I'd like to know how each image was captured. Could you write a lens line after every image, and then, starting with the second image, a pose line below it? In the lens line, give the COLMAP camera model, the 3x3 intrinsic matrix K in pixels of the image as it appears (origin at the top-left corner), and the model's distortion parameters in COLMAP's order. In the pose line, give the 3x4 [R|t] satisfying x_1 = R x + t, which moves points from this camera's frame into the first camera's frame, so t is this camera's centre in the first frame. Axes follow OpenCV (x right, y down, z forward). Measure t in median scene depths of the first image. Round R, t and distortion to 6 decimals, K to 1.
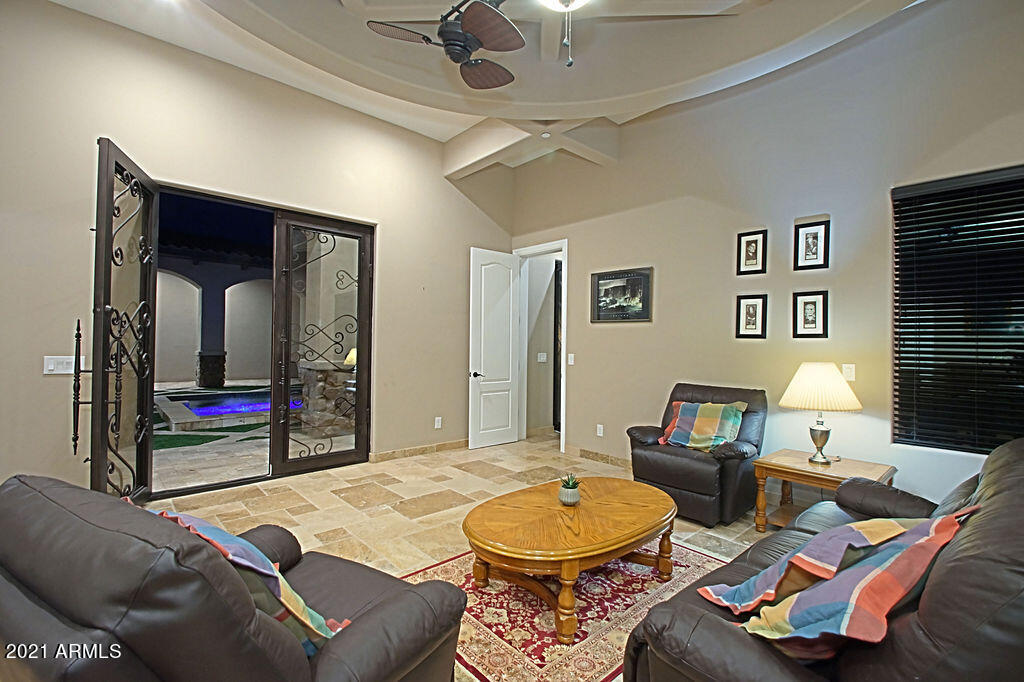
lens RADIAL K [[461.3, 0, 513.8], [0, 461.3, 338.4], [0, 0, 1]] dist [0.000437, -0.000974]
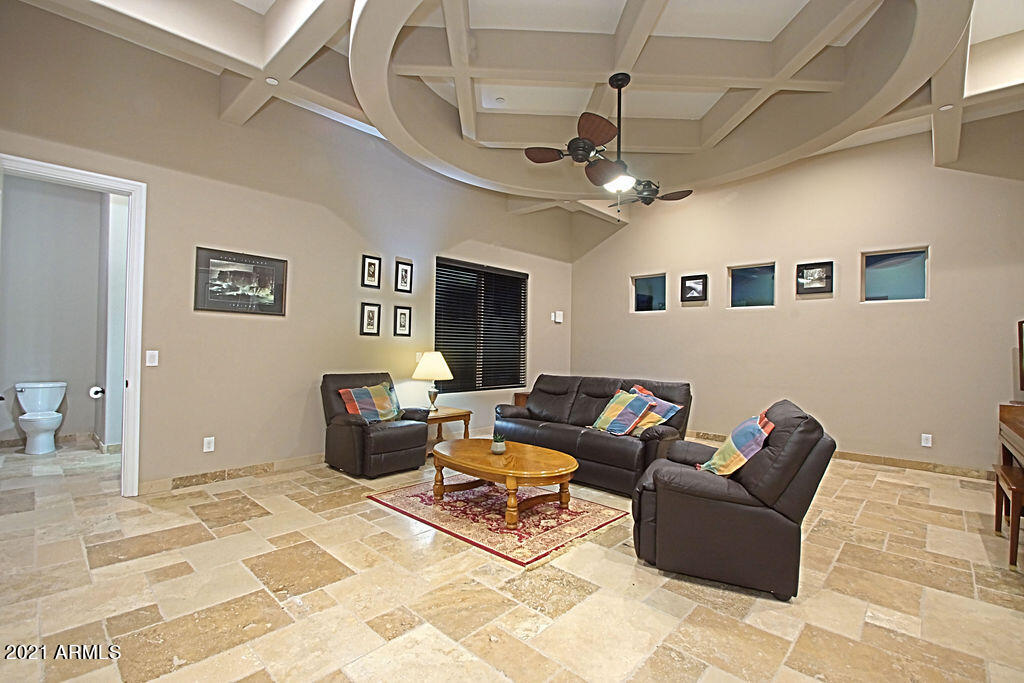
lens RADIAL K [[461.3, 0, 507.4], [0, 461.3, 344.0], [0, 0, 1]] dist [0.000437, -0.000974]
pose [[-0.087100, -0.007554, 0.996171, -0.848191], [-0.028113, 0.999592, 0.005122, 0.005980], [-0.995803, -0.027559, -0.087277, 0.710627]]
